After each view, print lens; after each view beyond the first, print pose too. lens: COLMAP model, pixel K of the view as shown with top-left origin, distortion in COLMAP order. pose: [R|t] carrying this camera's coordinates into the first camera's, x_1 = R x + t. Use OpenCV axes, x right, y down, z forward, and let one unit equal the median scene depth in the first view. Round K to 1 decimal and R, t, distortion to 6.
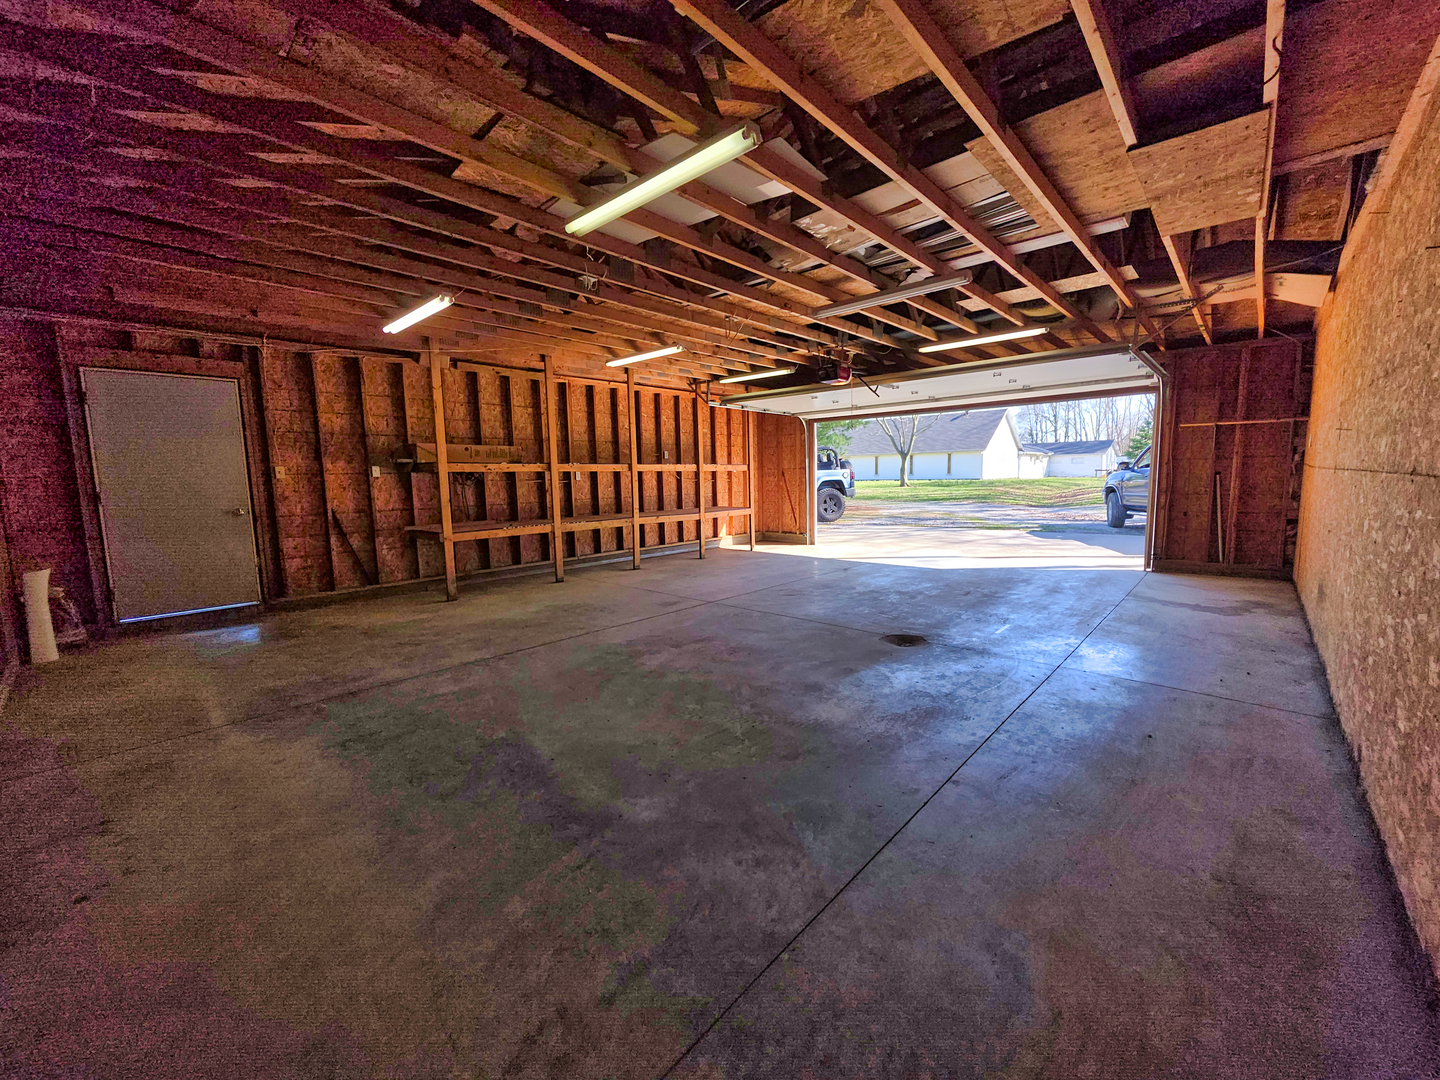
lens RADIAL K [[578.4, 0, 724.4], [0, 578.4, 541.3], [0, 0, 1]] dist [-0.000362, -0.000244]
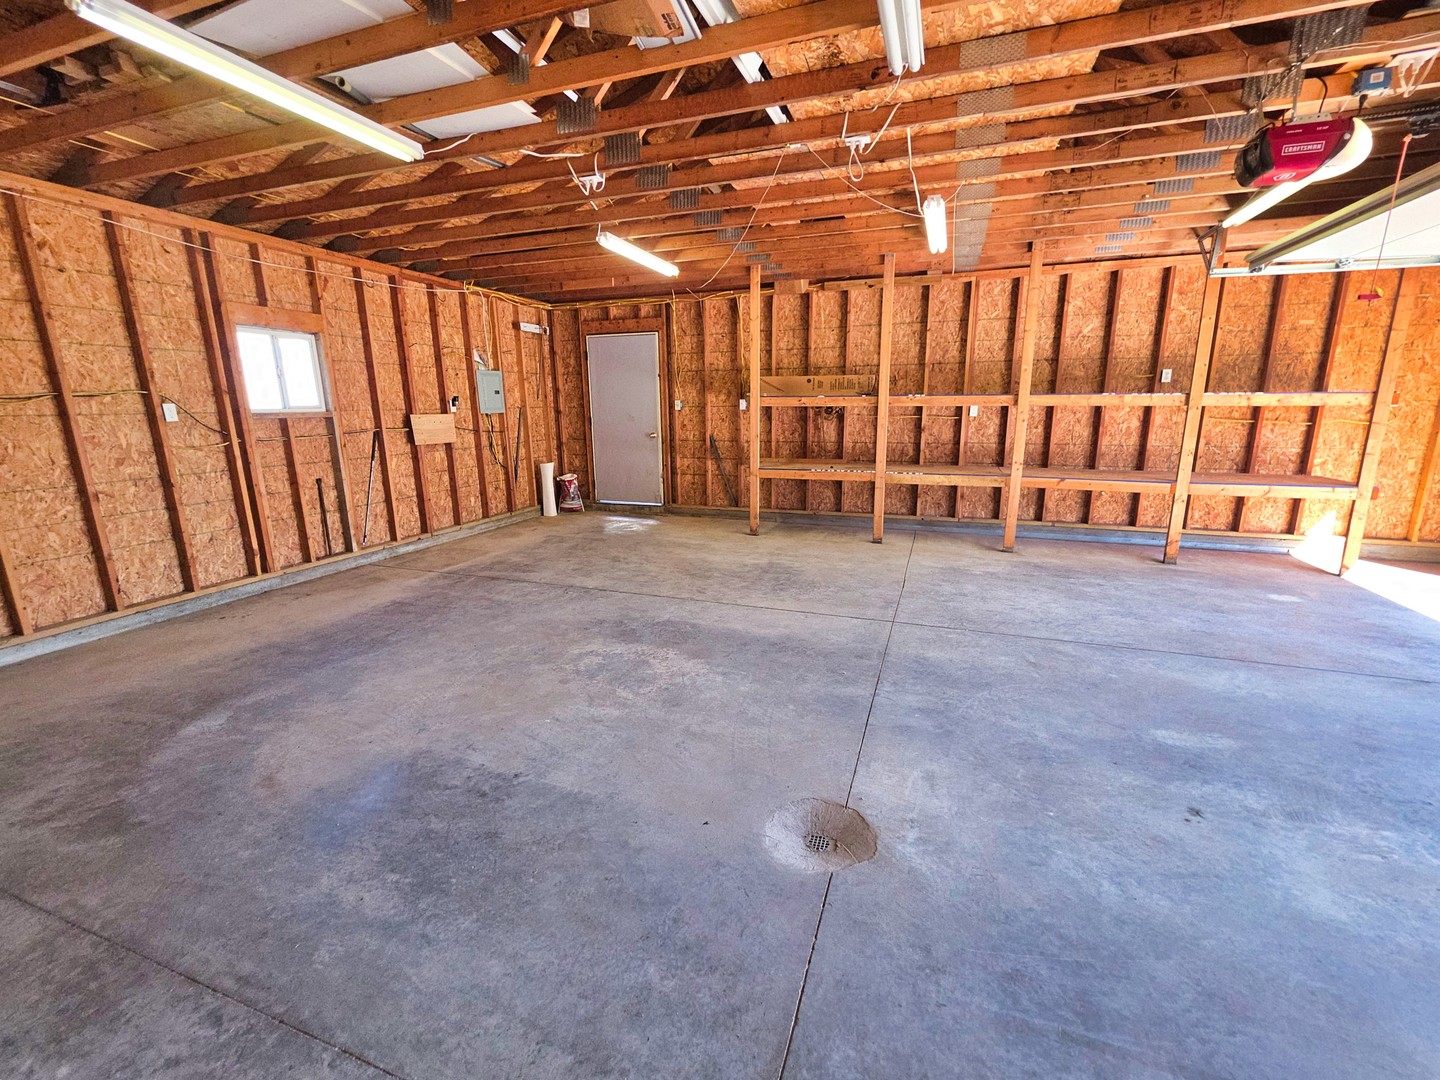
lens RADIAL K [[597.9, 0, 728.1], [0, 597.9, 539.4], [0, 0, 1]] dist [-0.000110, -0.000275]
pose [[0.388064, 0.215116, -0.896176, 0.504302], [-0.106377, 0.976335, 0.188294, -0.092302], [0.915473, 0.022263, 0.401764, 0.598734]]
